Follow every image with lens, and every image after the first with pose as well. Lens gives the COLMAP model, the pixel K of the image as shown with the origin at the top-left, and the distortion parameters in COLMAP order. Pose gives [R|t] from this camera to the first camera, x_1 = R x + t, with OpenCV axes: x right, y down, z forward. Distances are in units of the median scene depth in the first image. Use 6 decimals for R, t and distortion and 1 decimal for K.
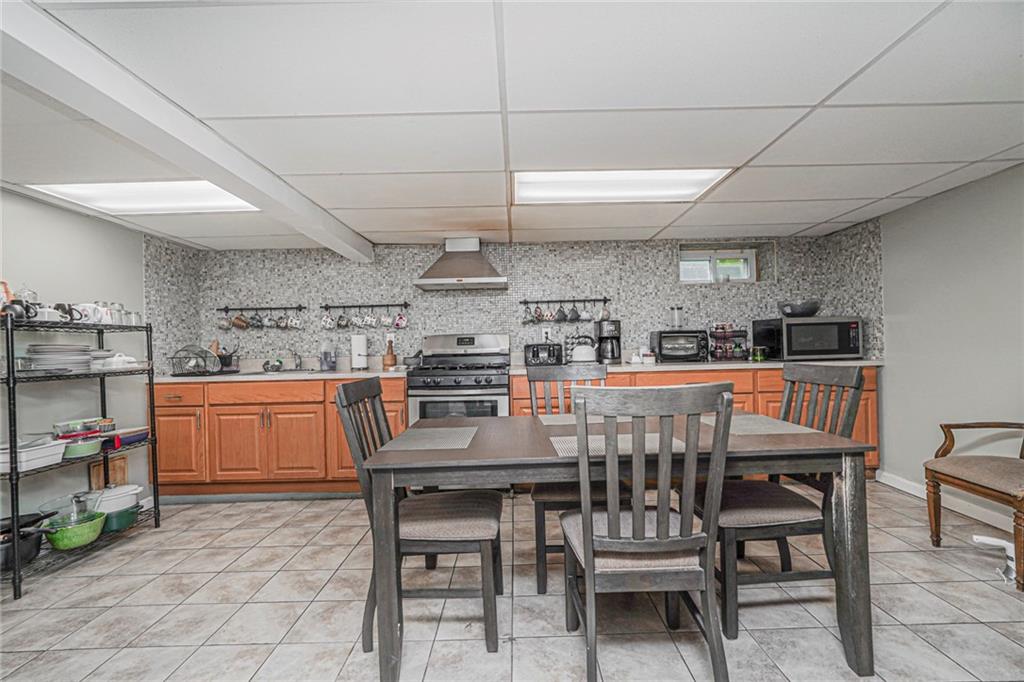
lens RADIAL K [[465.5, 0, 507.8], [0, 465.5, 344.0], [0, 0, 1]] dist [-0.014125, 0.007266]
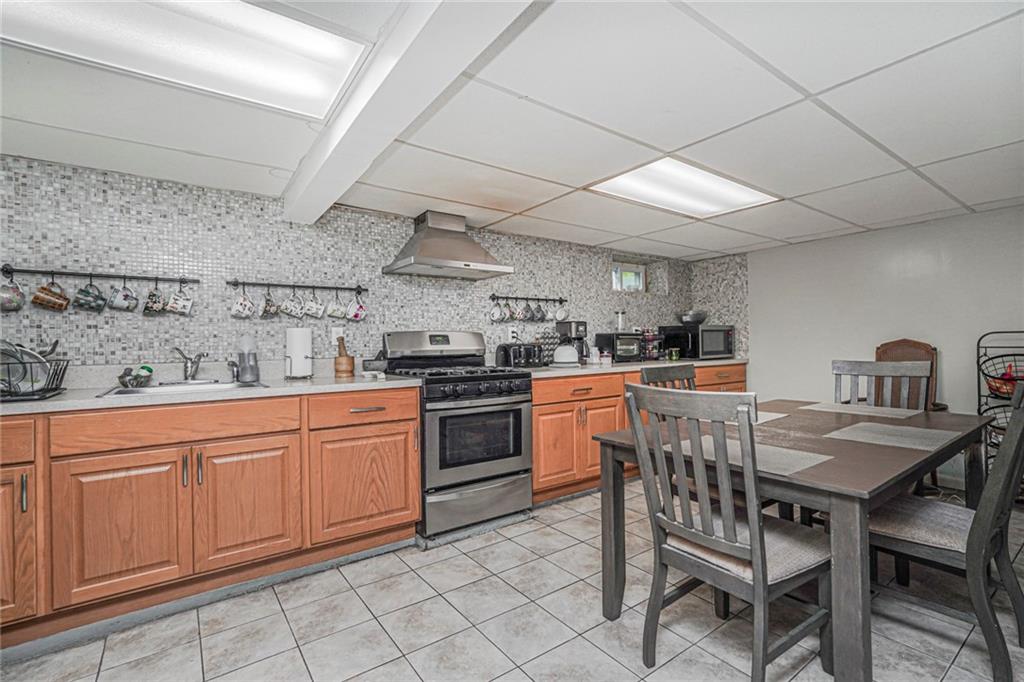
lens RADIAL K [[465.5, 0, 513.9], [0, 465.5, 342.6], [0, 0, 1]] dist [-0.014125, 0.007266]
pose [[0.808610, 0.012990, 0.588202, -0.462061], [-0.007244, 0.999900, -0.012122, 0.007886], [-0.588300, 0.005541, 0.808623, 0.260221]]
